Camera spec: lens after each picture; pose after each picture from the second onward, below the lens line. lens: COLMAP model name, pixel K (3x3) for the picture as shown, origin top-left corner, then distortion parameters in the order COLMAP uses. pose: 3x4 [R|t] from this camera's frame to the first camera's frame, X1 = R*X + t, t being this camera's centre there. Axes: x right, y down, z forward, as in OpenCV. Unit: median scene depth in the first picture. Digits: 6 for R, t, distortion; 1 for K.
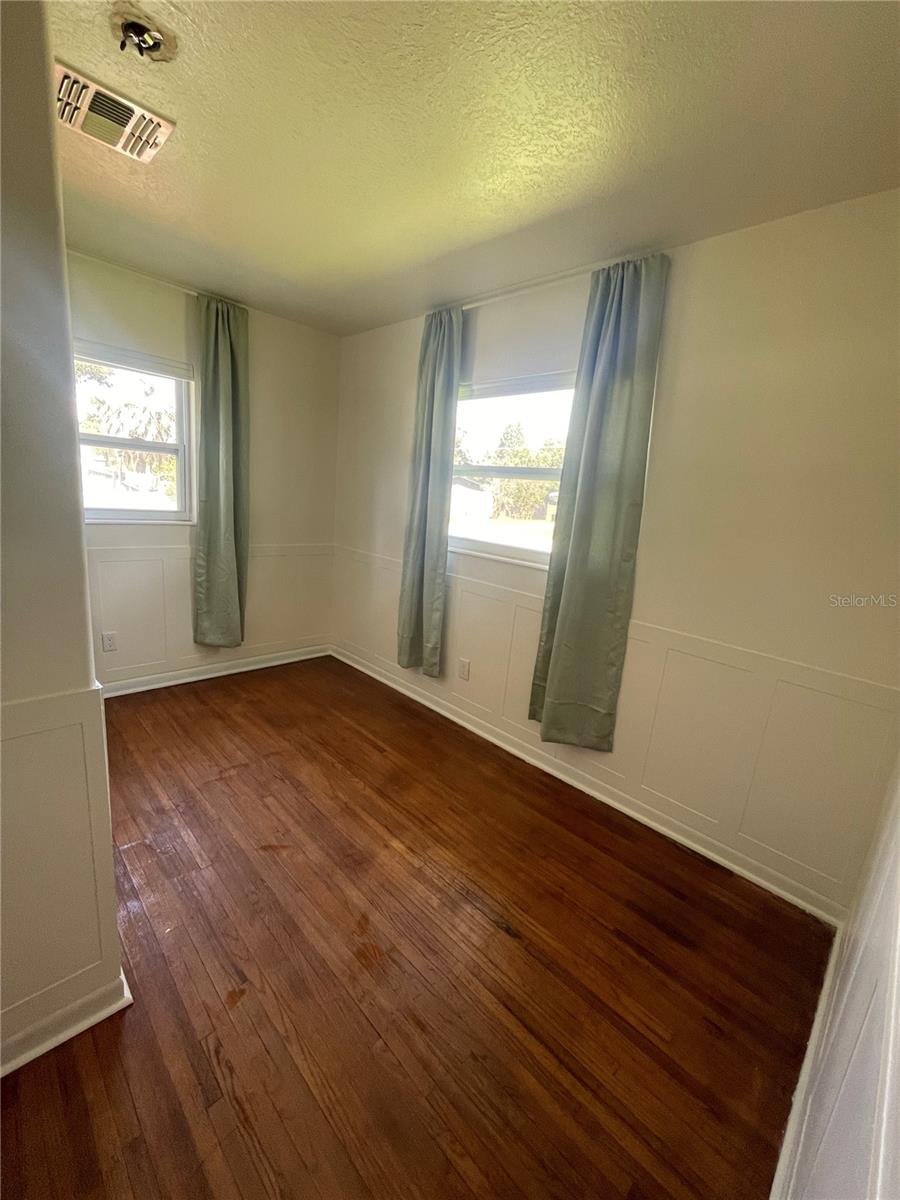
lens RADIAL K [[487.7, 0, 450.0], [0, 487.7, 600.0], [0, 0, 1]] dist [0.000068, -0.000048]
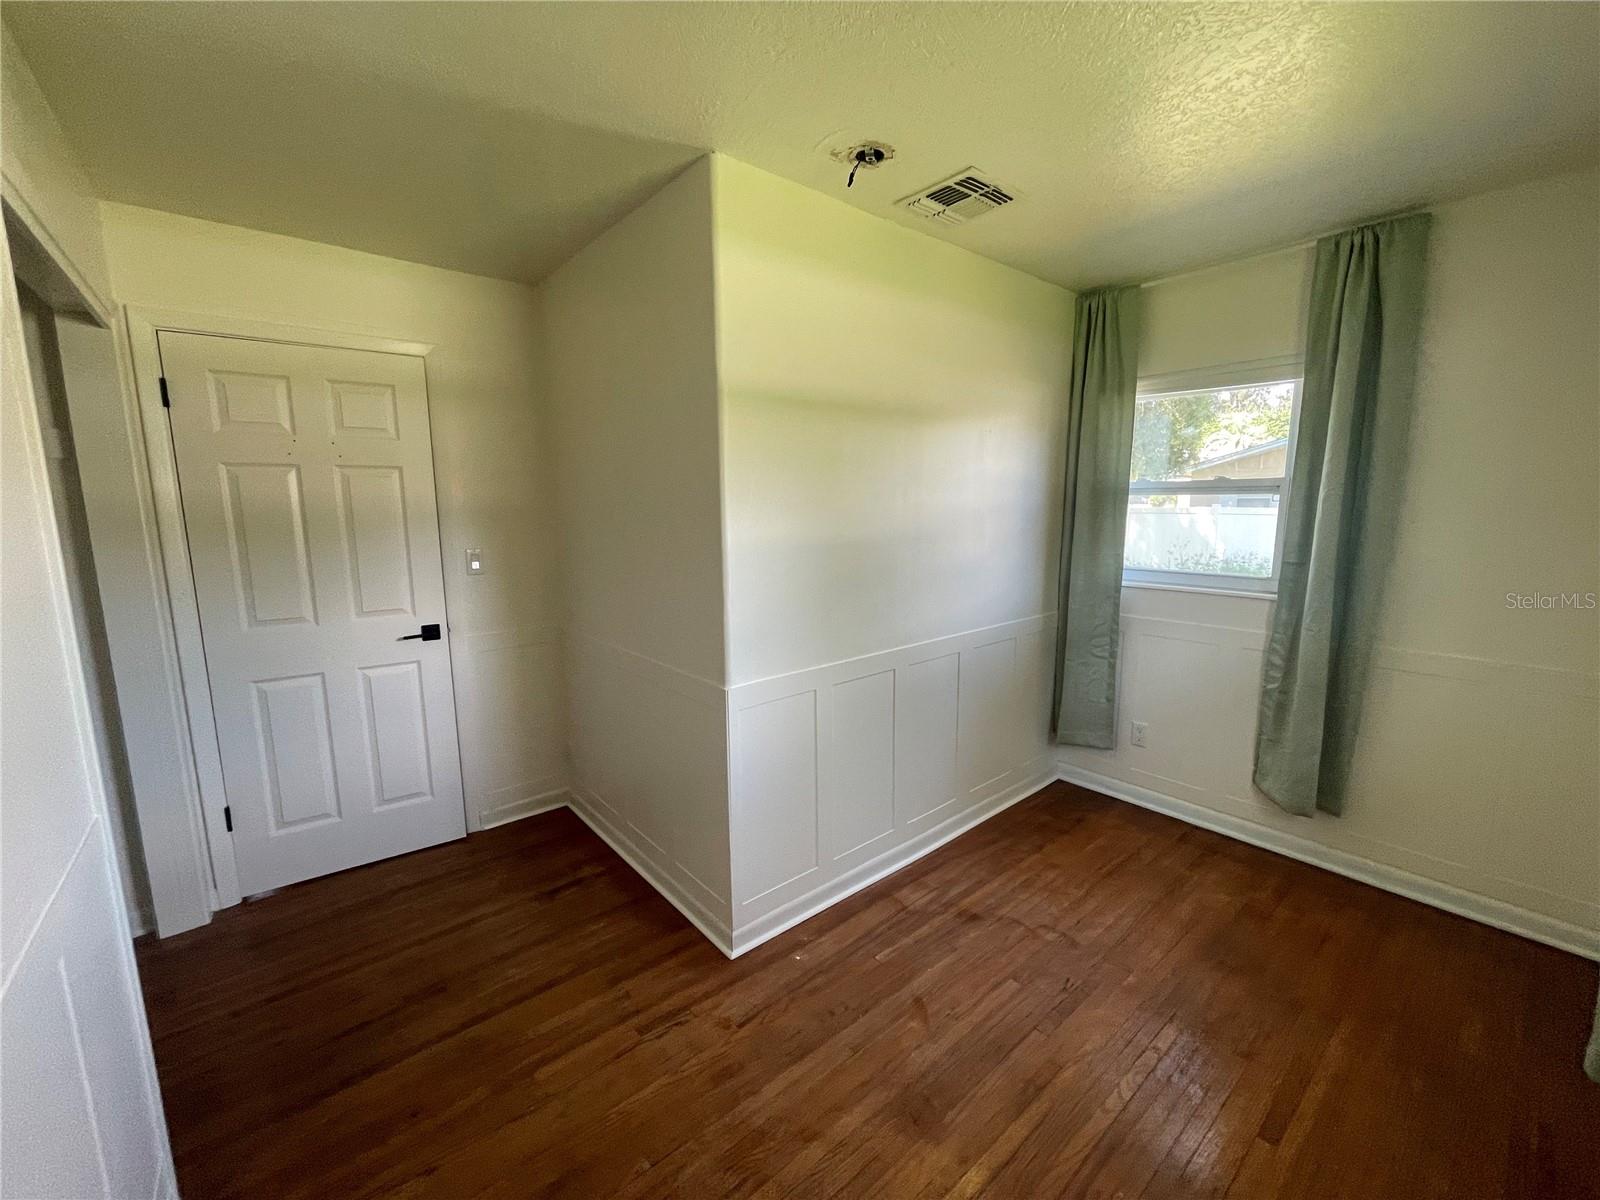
lens RADIAL K [[650.2, 0, 800.0], [0, 650.2, 600.0], [0, 0, 1]] dist [0.000068, -0.000048]
pose [[-0.101140, 0.060423, -0.993036, 0.473988], [-0.212408, 0.973828, 0.080888, -0.114846], [0.971933, 0.219109, -0.085659, 0.593091]]
